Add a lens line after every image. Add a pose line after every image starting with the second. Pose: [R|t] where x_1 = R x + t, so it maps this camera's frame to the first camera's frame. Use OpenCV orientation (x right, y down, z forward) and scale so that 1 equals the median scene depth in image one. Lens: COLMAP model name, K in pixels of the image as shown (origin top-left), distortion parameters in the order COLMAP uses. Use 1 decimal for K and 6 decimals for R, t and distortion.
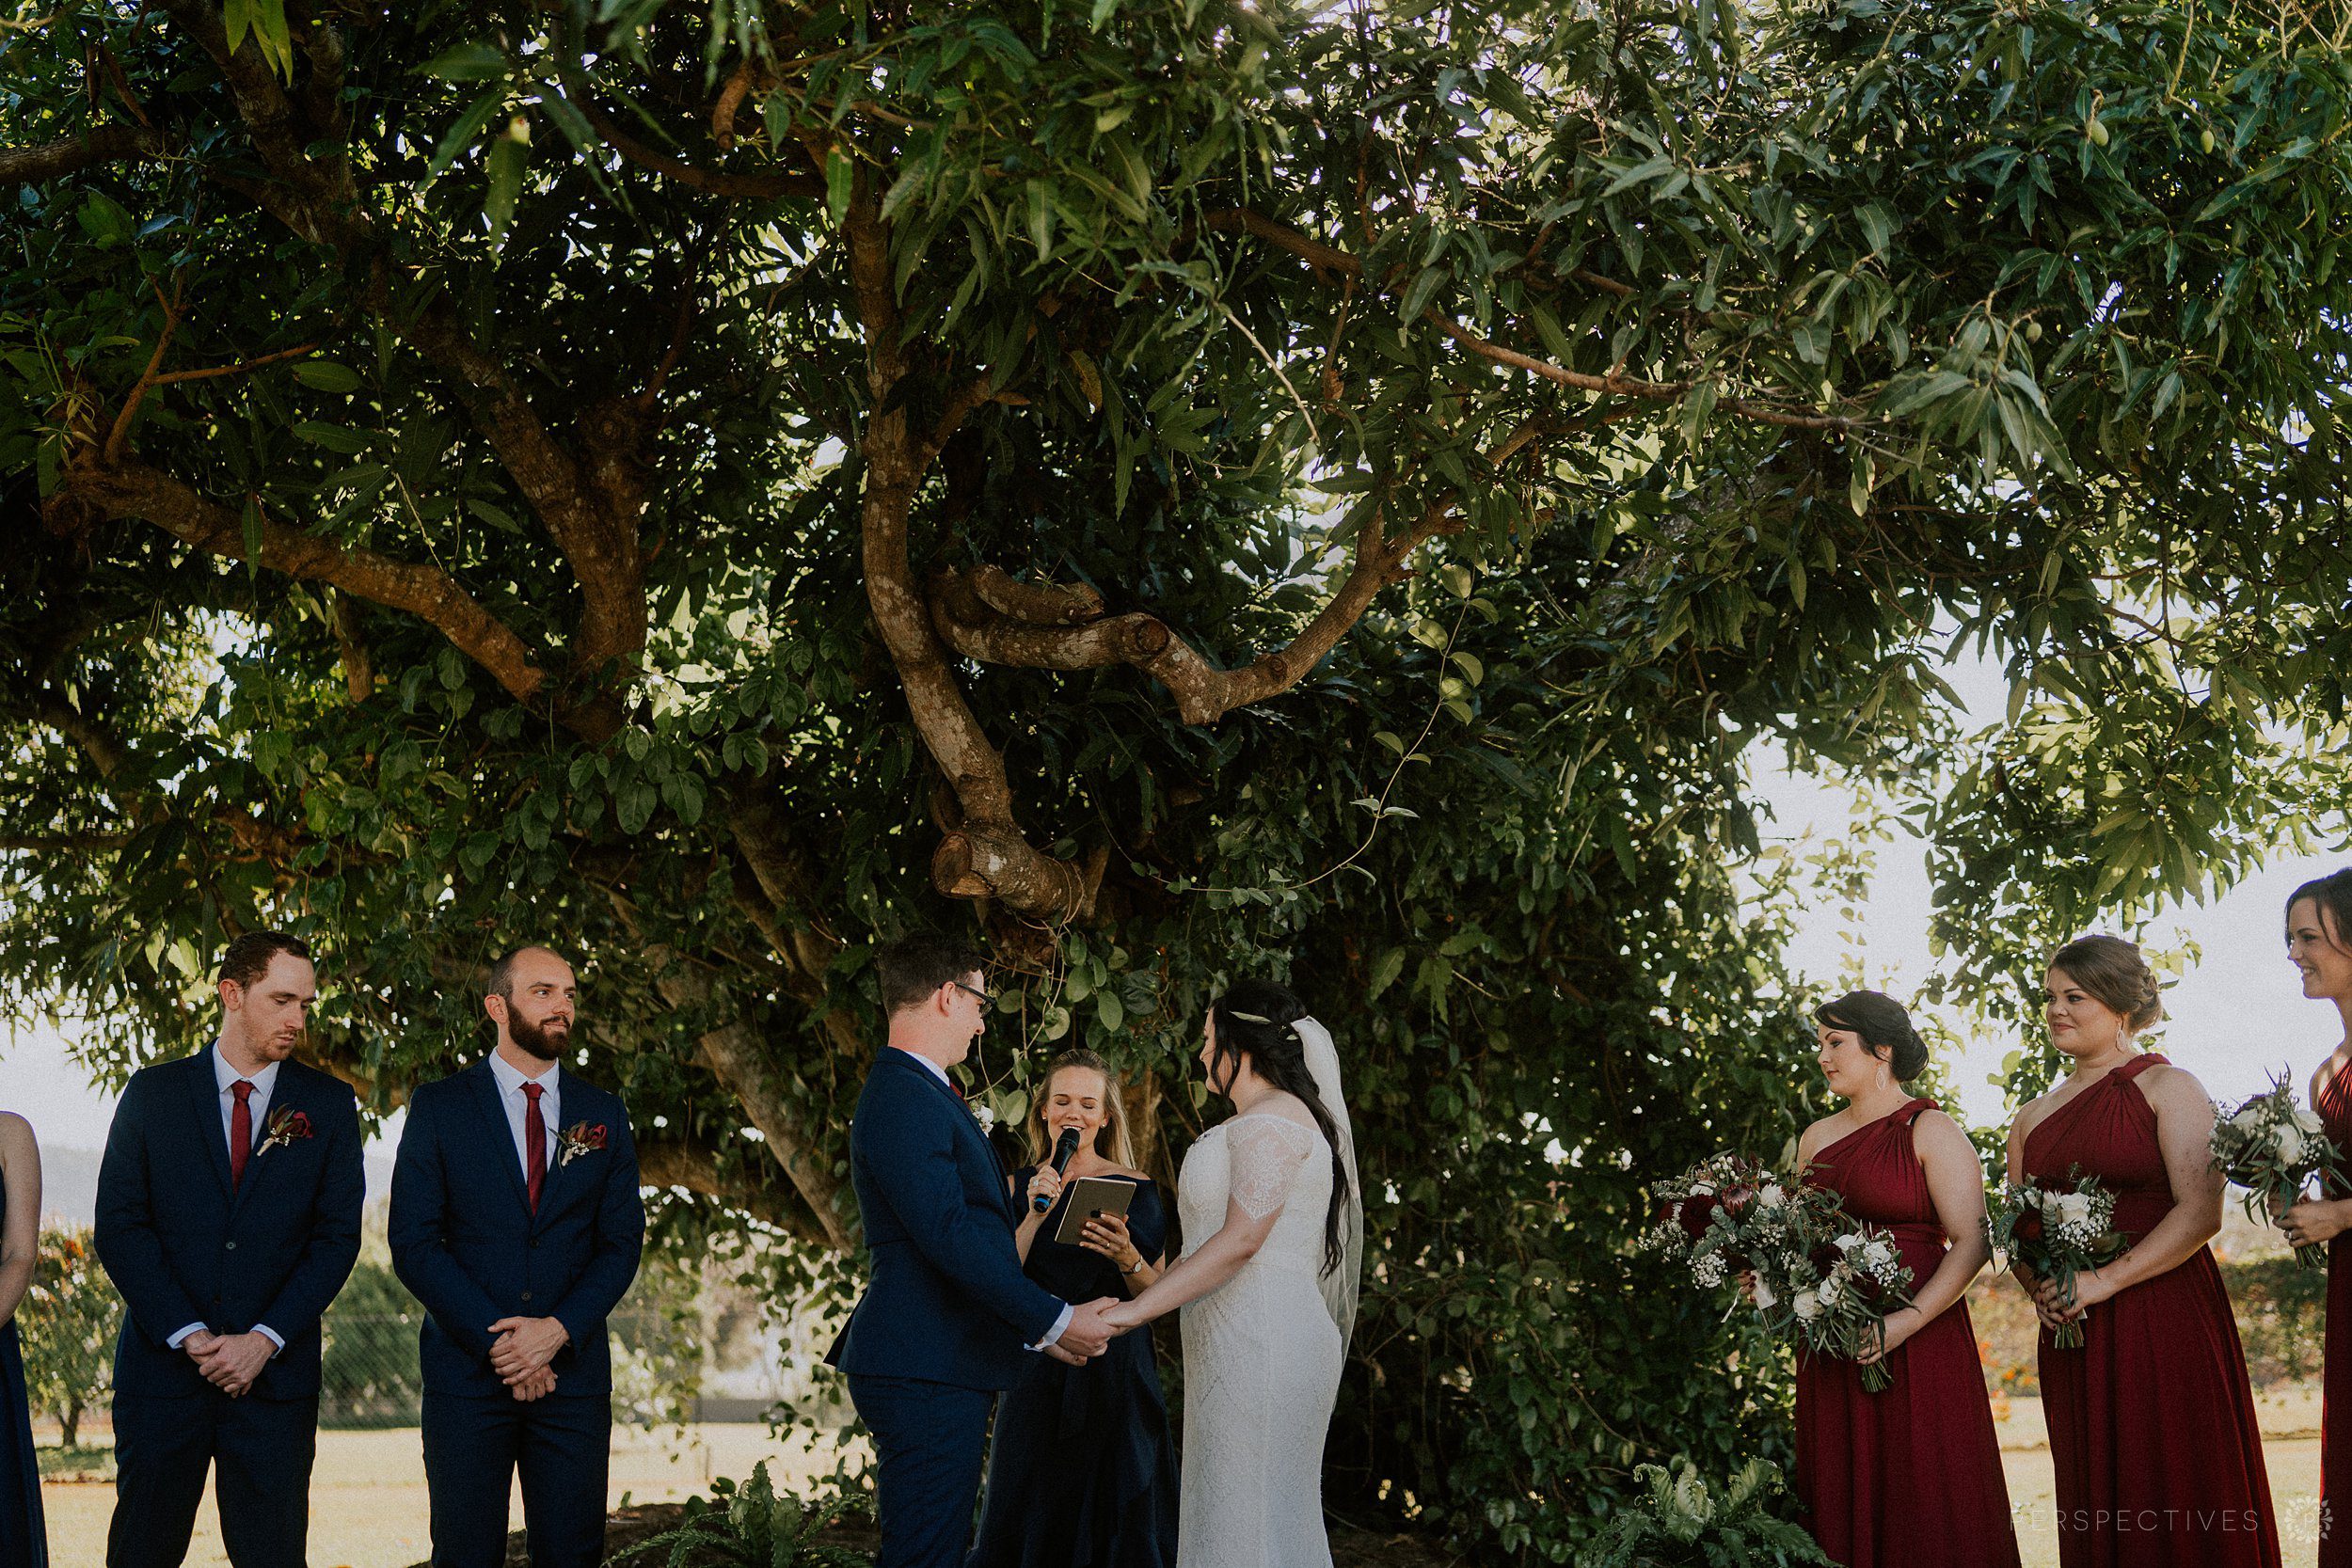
lens RADIAL K [[2590.4, 0, 1172.1], [0, 2590.4, 735.9], [0, 0, 1]] dist [-0.058650, -0.212617]
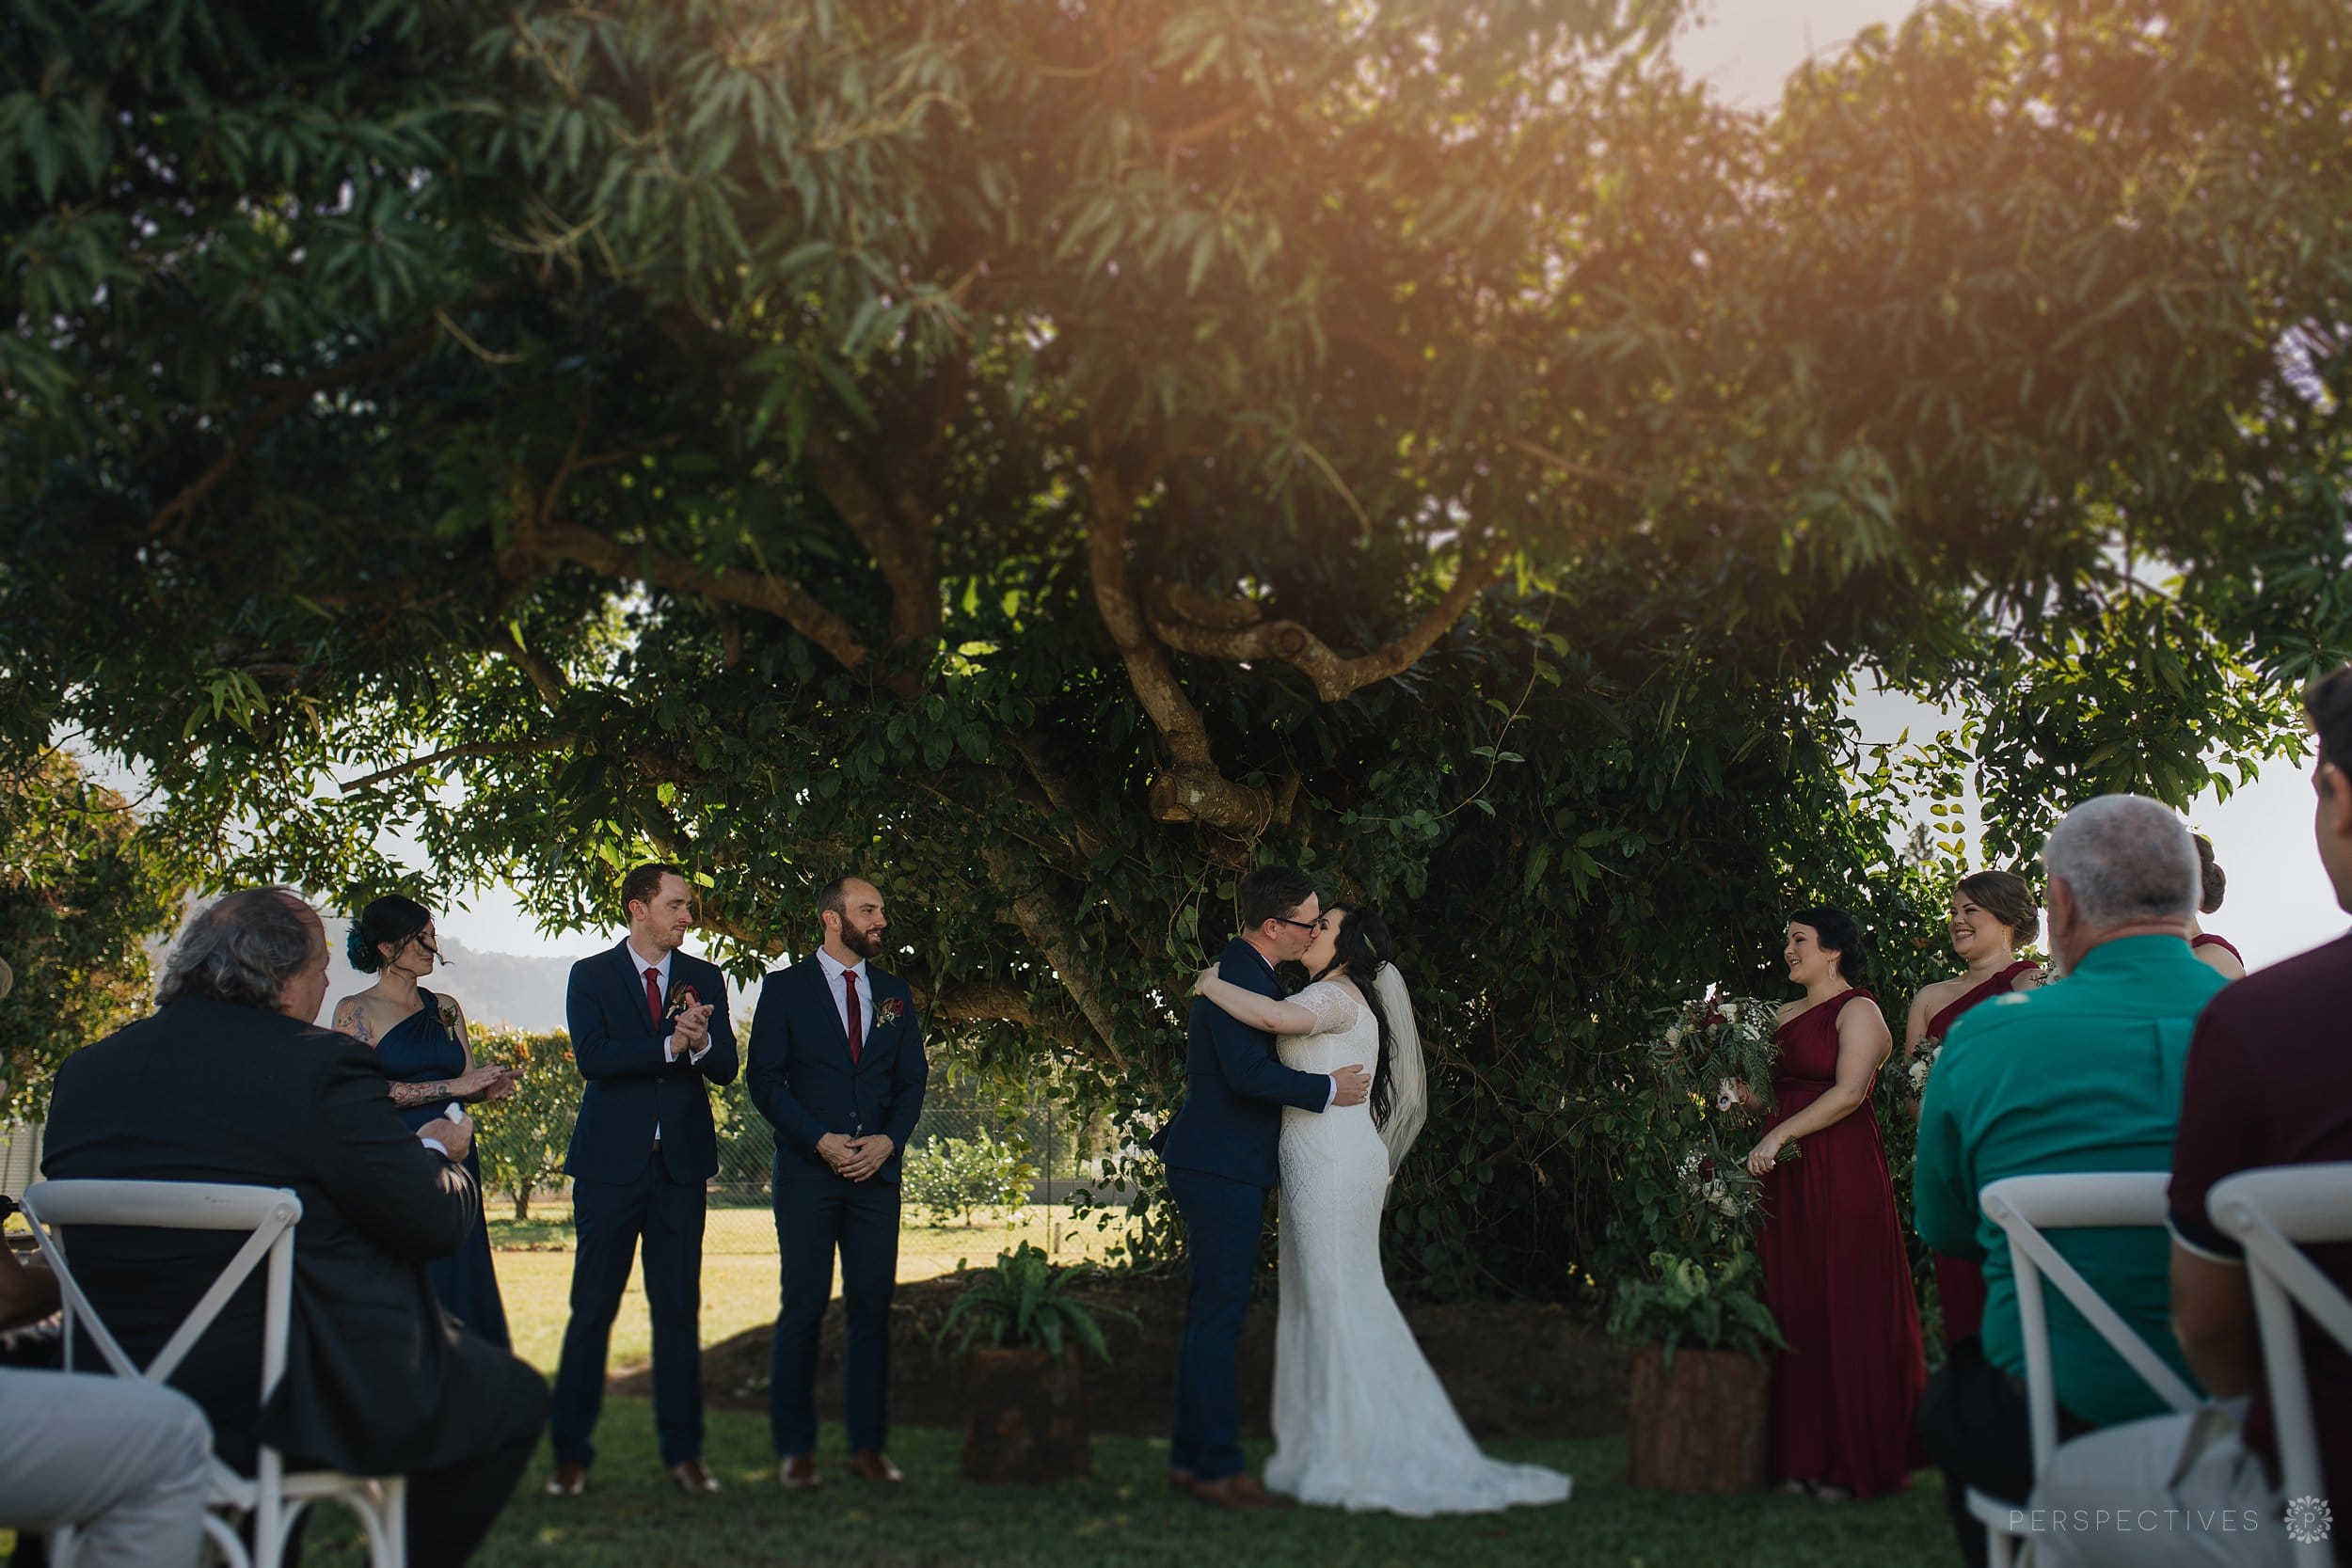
lens RADIAL K [[2590.4, 0, 1172.1], [0, 2590.4, 735.9], [0, 0, 1]] dist [-0.058650, -0.212617]
pose [[0.988195, -0.005415, -0.153107, 0.120020], [0.017950, 0.996584, 0.080610, -0.086714], [0.152148, -0.082406, 0.984916, -0.303231]]
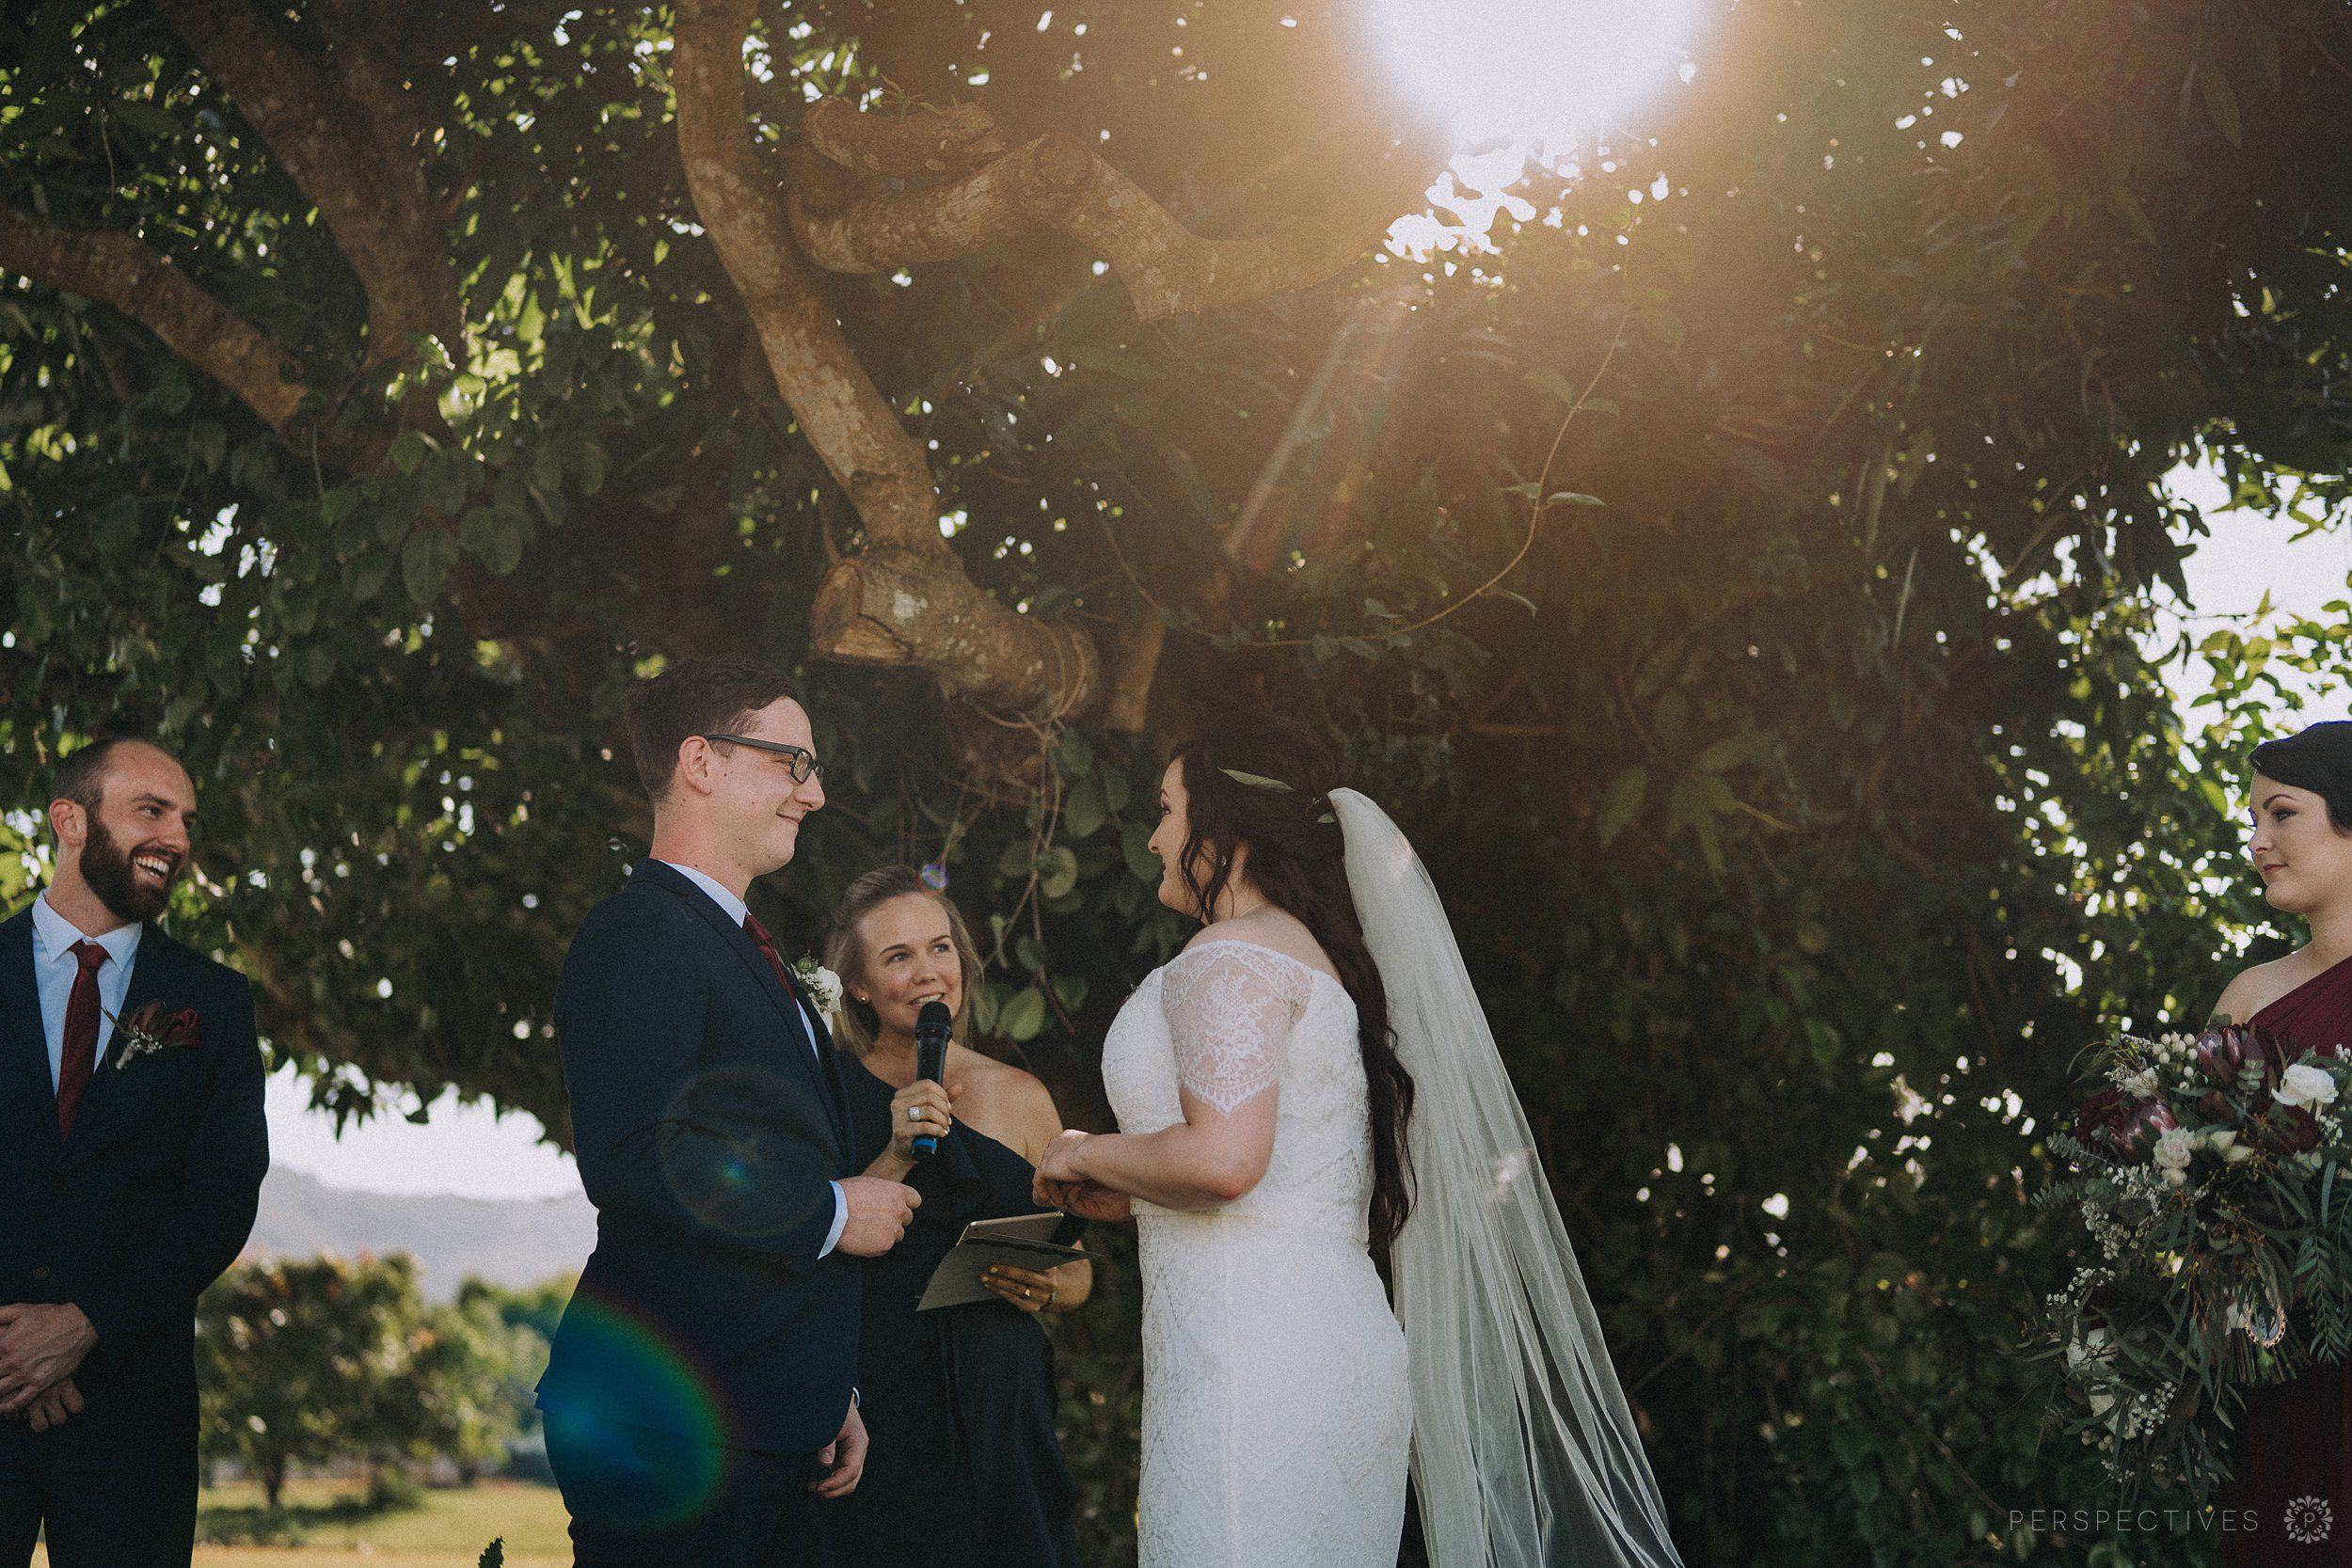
lens RADIAL K [[2672.7, 0, 1075.6], [0, 2672.7, 744.7], [0, 0, 1]] dist [-0.116394, 0.009067]
pose [[0.980115, -0.039241, -0.194513, 0.094818], [0.036960, 0.999199, -0.015347, 0.091548], [0.194959, 0.007853, 0.980780, 0.355321]]
